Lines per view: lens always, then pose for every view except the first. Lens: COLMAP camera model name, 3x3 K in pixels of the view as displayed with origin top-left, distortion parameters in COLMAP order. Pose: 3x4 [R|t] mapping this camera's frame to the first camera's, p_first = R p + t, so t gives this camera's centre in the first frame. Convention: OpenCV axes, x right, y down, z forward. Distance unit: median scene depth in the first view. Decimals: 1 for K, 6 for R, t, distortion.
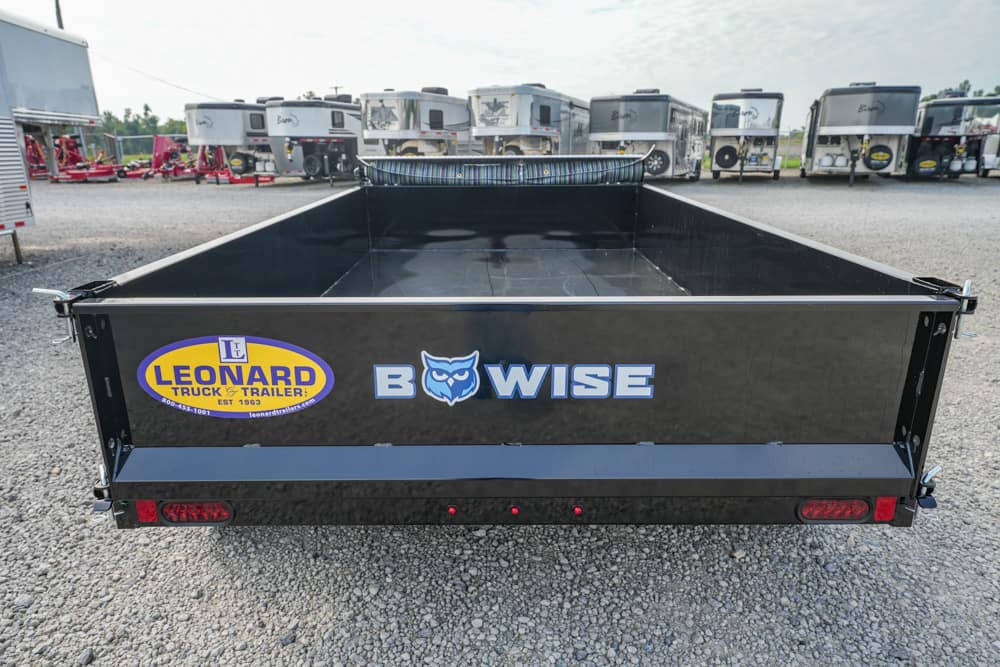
lens RADIAL K [[637.1, 0, 497.1], [0, 637.1, 334.8], [0, 0, 1]] dist [0.016711, -0.000047]
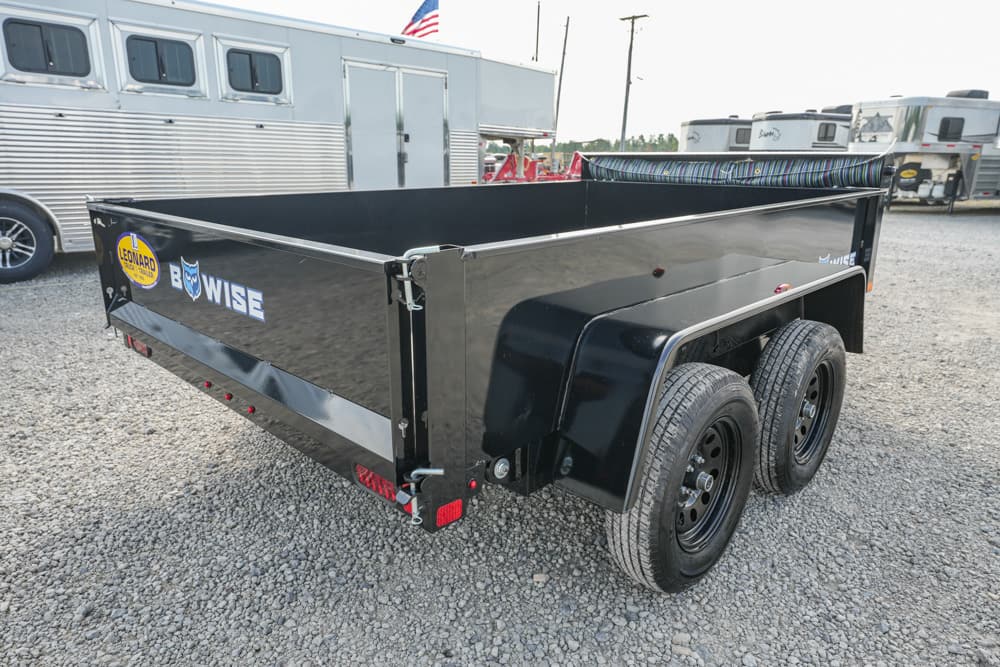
lens RADIAL K [[637.1, 0, 497.1], [0, 637.1, 334.8], [0, 0, 1]] dist [0.016711, -0.000047]
pose [[0.718613, 0.195698, -0.667307, 0.126555], [-0.213182, 0.975379, 0.056473, -0.003203], [0.661929, 0.101675, 0.742639, 0.040166]]
